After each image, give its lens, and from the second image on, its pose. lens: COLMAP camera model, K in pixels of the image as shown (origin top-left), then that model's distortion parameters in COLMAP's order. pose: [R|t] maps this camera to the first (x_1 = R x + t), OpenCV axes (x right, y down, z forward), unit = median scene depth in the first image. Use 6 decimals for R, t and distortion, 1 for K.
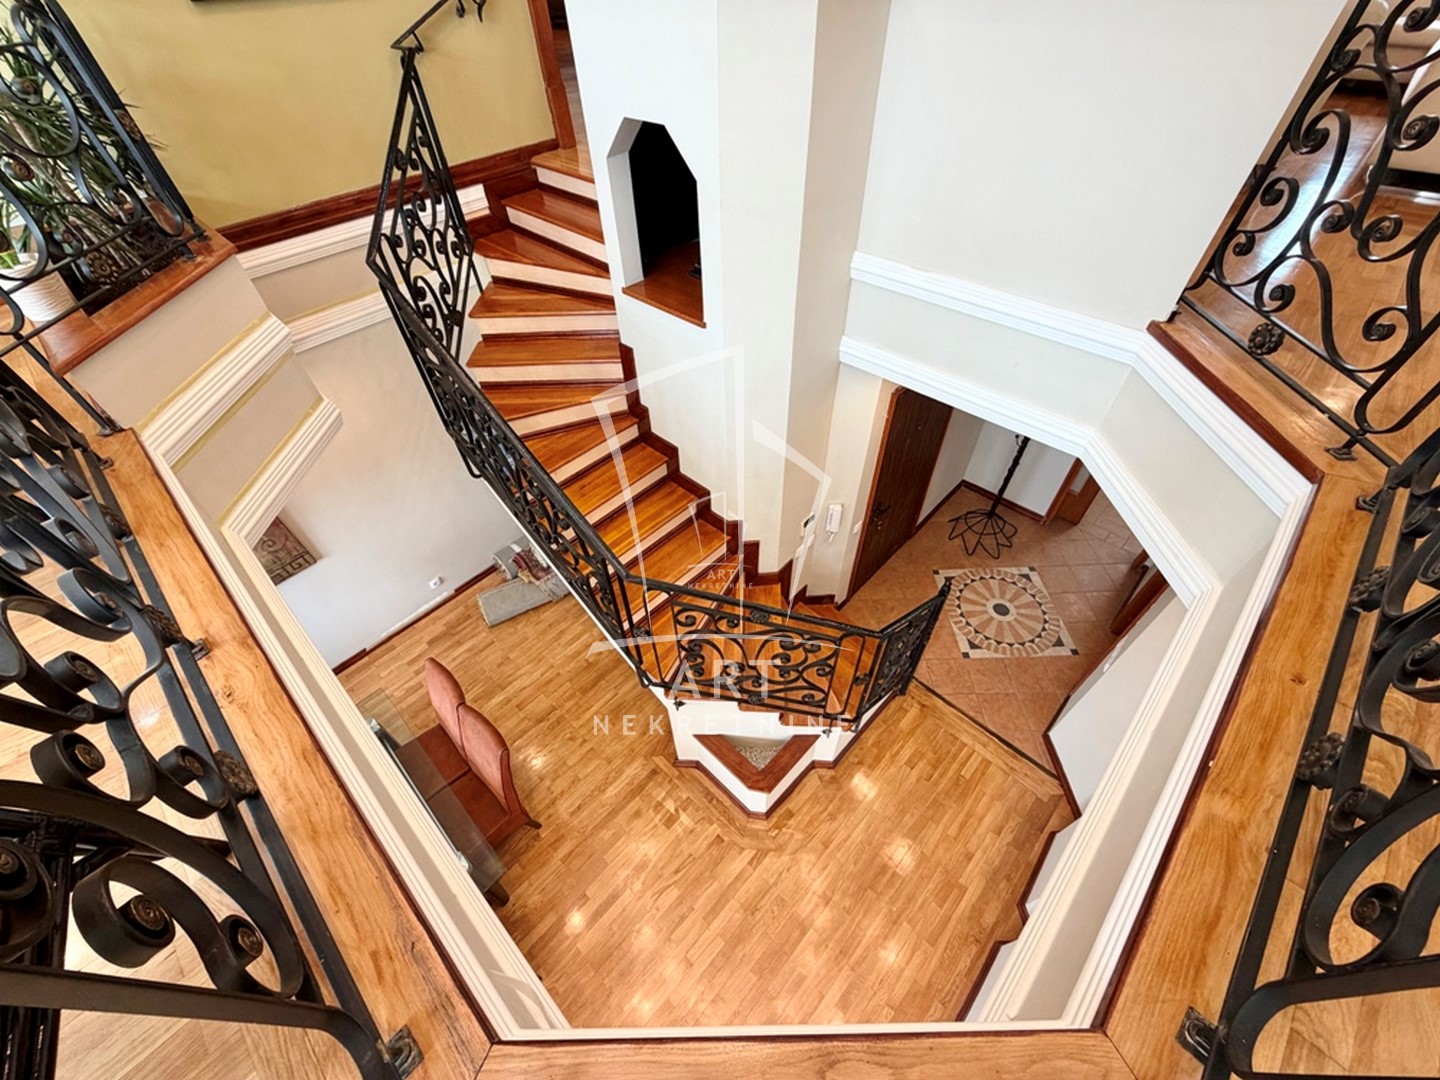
lens RADIAL K [[574.0, 0, 714.3], [0, 574.0, 541.5], [0, 0, 1]] dist [-0.000617, 0.000325]
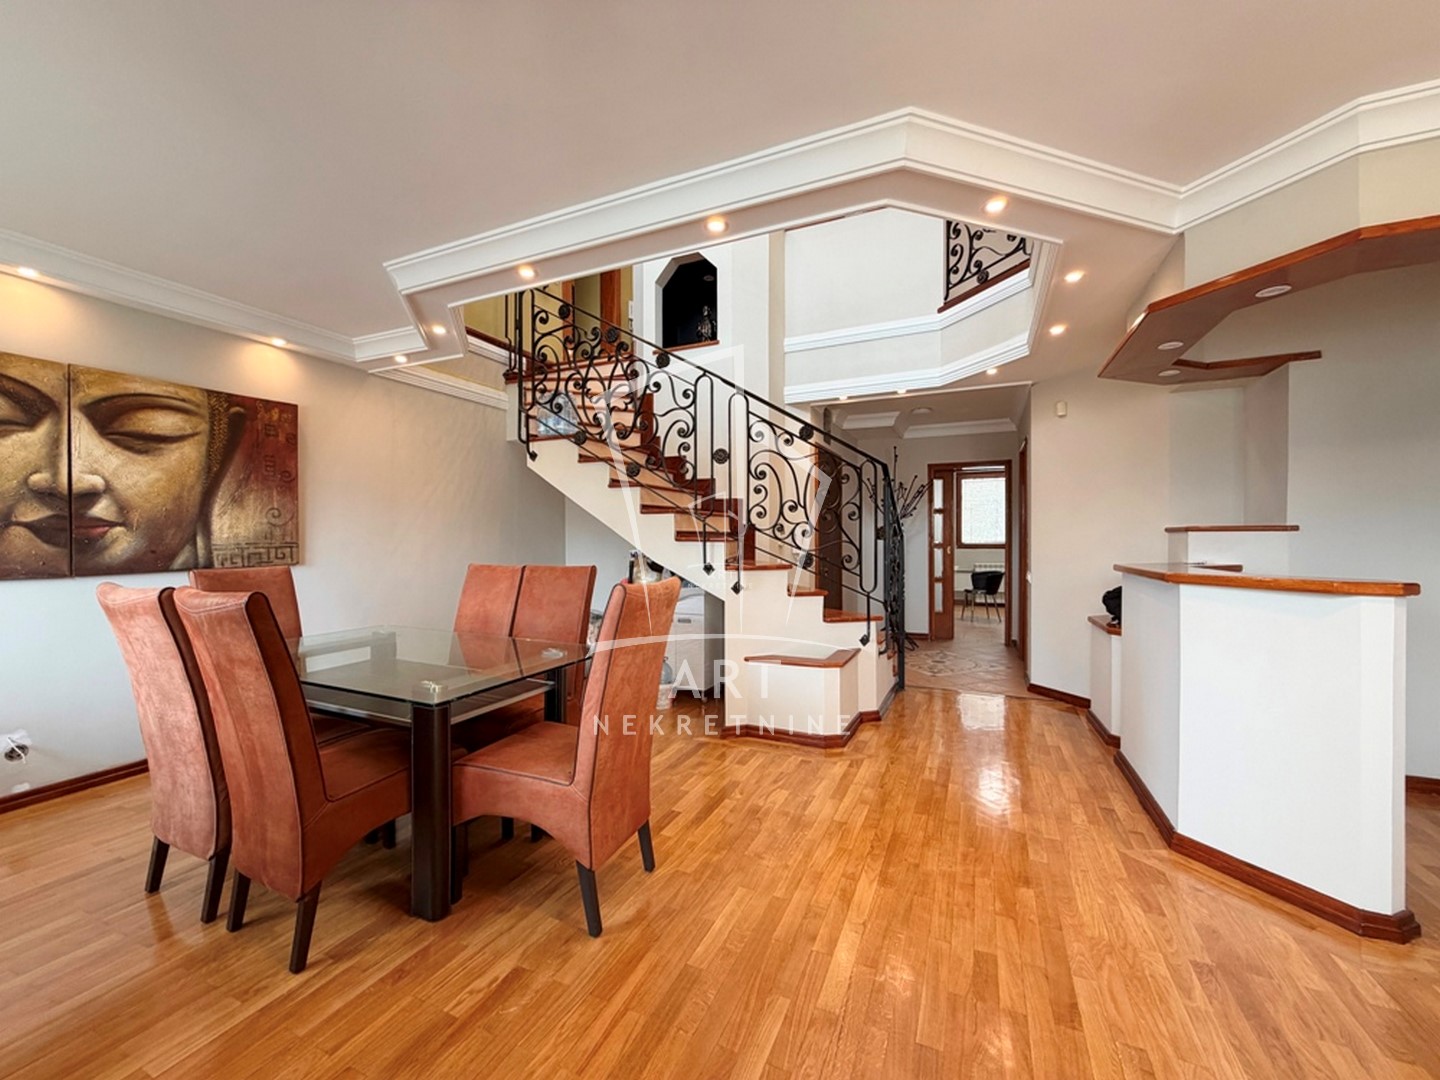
lens RADIAL K [[574.0, 0, 714.3], [0, 574.0, 541.5], [0, 0, 1]] dist [-0.000617, 0.000325]
pose [[0.944341, 0.034868, 0.327115, -0.556221], [0.220789, 0.669961, -0.708805, 1.202848], [-0.243870, 0.741577, 0.624973, 0.381355]]
